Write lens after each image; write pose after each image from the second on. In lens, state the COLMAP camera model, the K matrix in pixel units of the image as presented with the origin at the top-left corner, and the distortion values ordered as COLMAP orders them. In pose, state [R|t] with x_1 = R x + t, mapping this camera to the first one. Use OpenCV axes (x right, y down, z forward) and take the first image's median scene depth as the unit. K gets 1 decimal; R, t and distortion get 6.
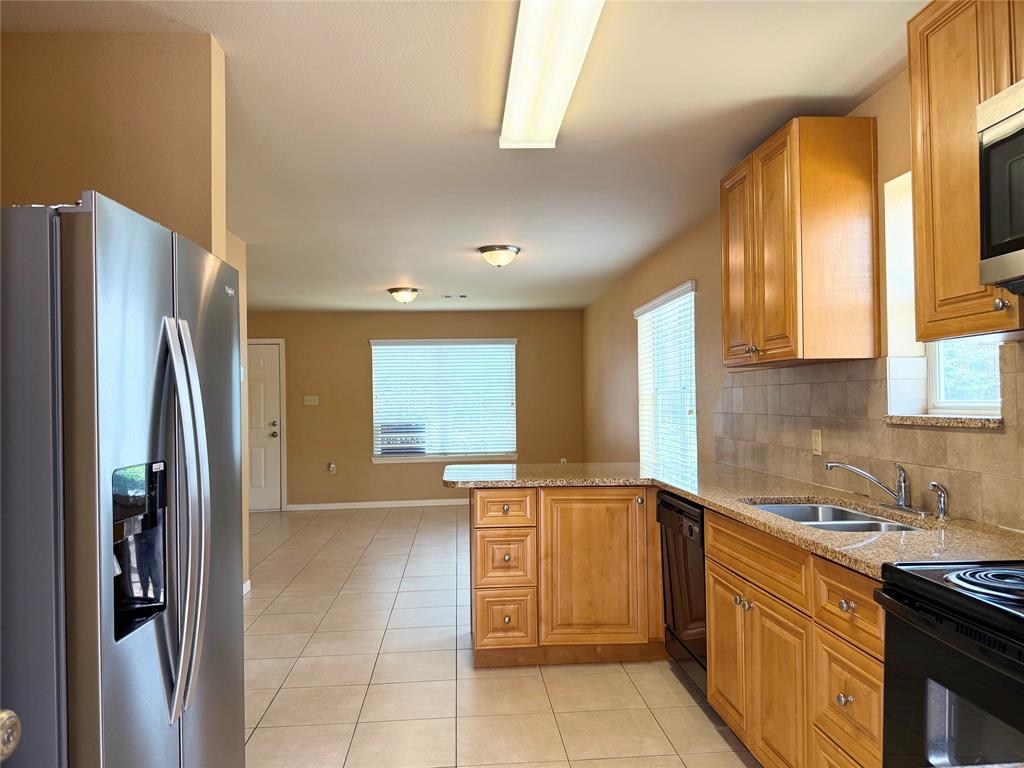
lens RADIAL K [[721.6, 0, 512.8], [0, 721.6, 386.8], [0, 0, 1]] dist [0.066274, -0.083493]
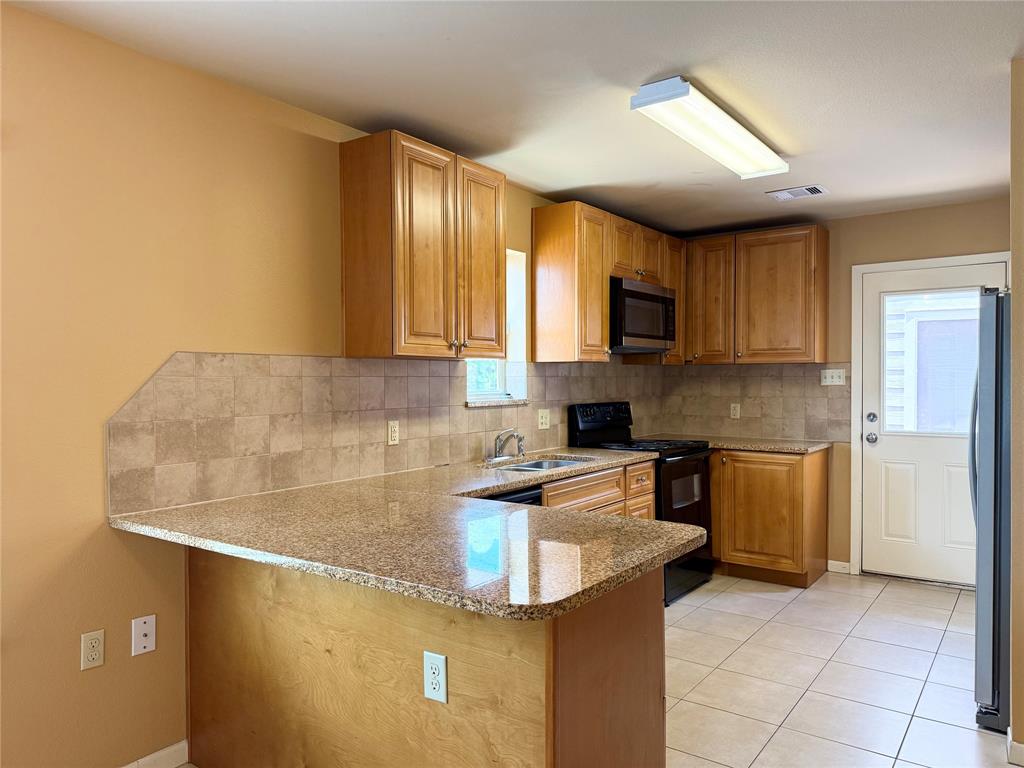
lens RADIAL K [[721.6, 0, 504.2], [0, 721.6, 386.9], [0, 0, 1]] dist [0.066274, -0.083493]
pose [[-0.756360, 0.009448, 0.654087, -0.363008], [0.003134, 0.999937, -0.010820, 0.019685], [-0.654148, -0.006134, -0.756342, 1.570580]]
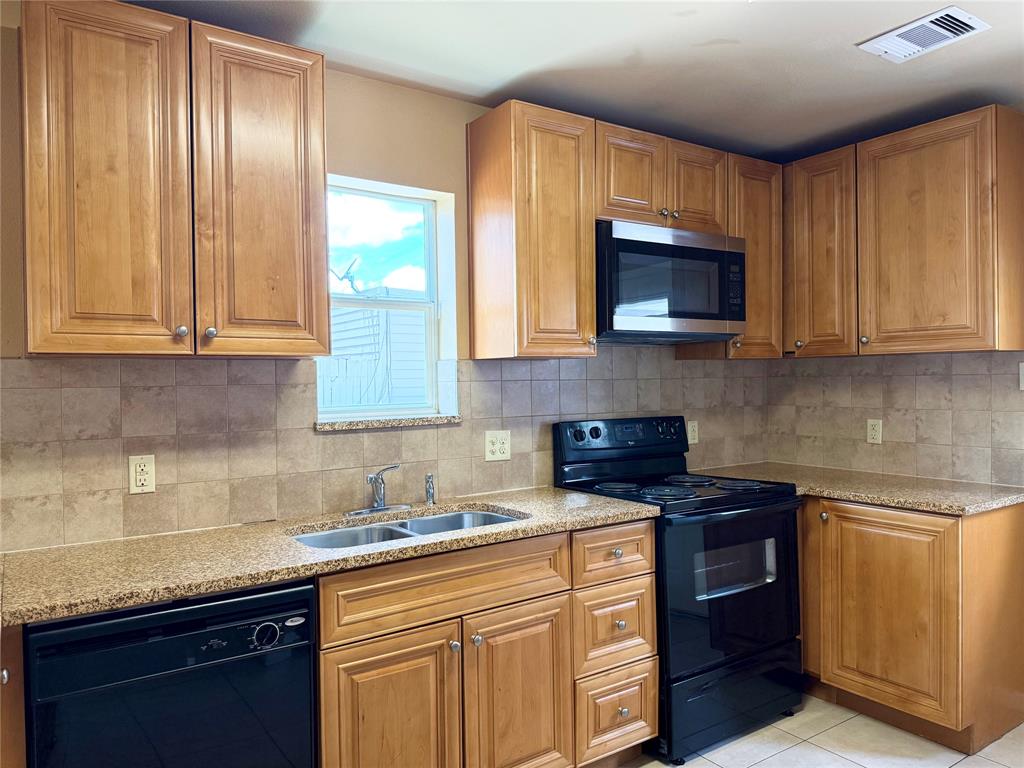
lens RADIAL K [[721.6, 0, 508.5], [0, 721.6, 390.9], [0, 0, 1]] dist [0.066274, -0.083493]
pose [[-0.498720, 0.007691, 0.866729, -0.319505], [0.006855, 0.999964, -0.004929, 0.003709], [-0.866736, 0.003484, -0.498755, 0.971655]]
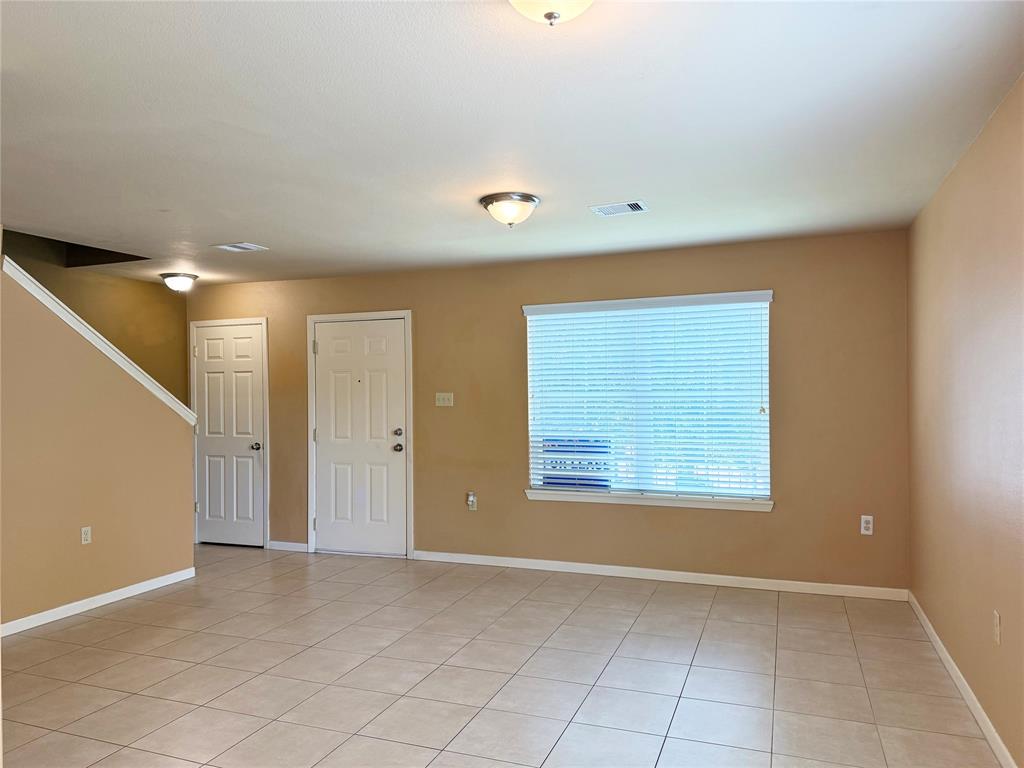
lens RADIAL K [[721.6, 0, 508.5], [0, 721.6, 390.9], [0, 0, 1]] dist [0.066274, -0.083493]
pose [[0.903095, 0.006237, -0.429396, 0.164399], [0.004553, 0.999699, 0.024097, -0.013087], [0.429417, -0.023717, 0.902795, 1.076531]]
